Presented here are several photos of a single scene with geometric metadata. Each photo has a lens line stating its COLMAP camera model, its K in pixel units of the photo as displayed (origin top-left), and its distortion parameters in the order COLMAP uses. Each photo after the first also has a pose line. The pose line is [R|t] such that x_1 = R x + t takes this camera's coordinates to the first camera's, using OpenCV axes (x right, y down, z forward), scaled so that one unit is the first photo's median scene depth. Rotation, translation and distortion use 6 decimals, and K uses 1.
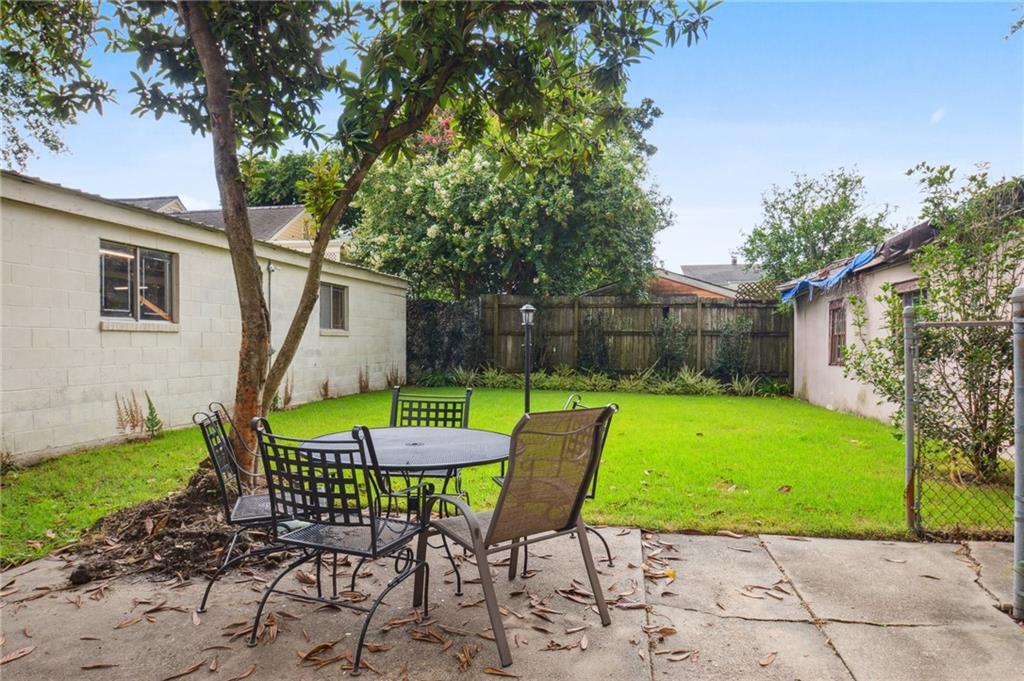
lens RADIAL K [[622.0, 0, 512.6], [0, 622.0, 337.6], [0, 0, 1]] dist [0.002723, 0.003635]
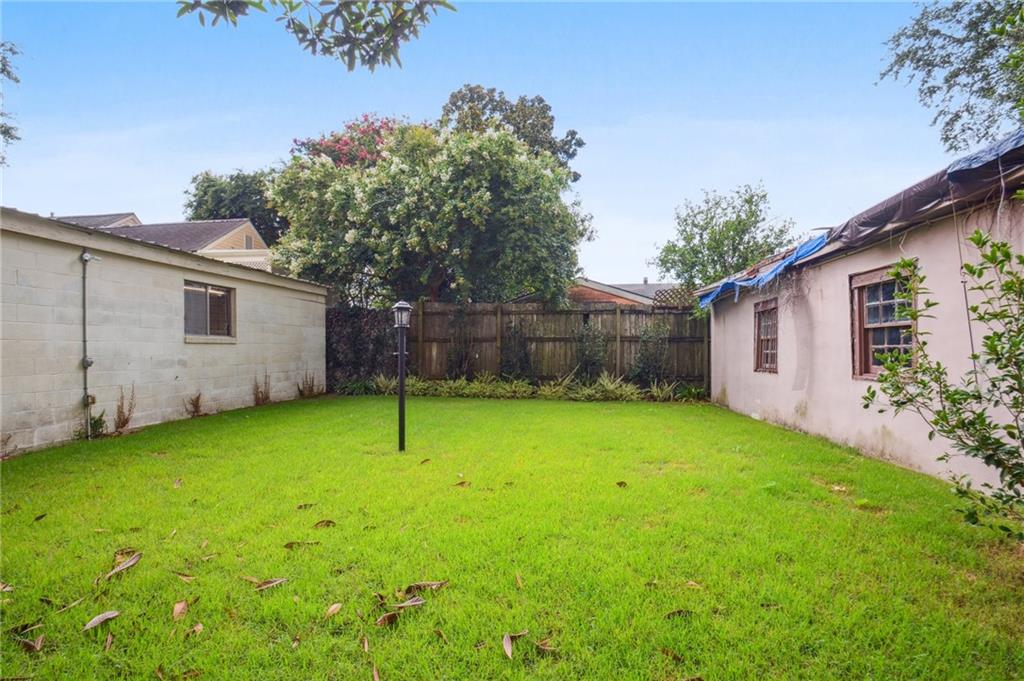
lens RADIAL K [[466.1, 0, 511.5], [0, 466.1, 344.8], [0, 0, 1]] dist [-0.000806, -0.000332]
pose [[0.997745, -0.005795, 0.066868, 0.075256], [0.005751, 0.999983, 0.000850, 0.001040], [-0.066872, -0.000464, 0.997761, 0.254003]]
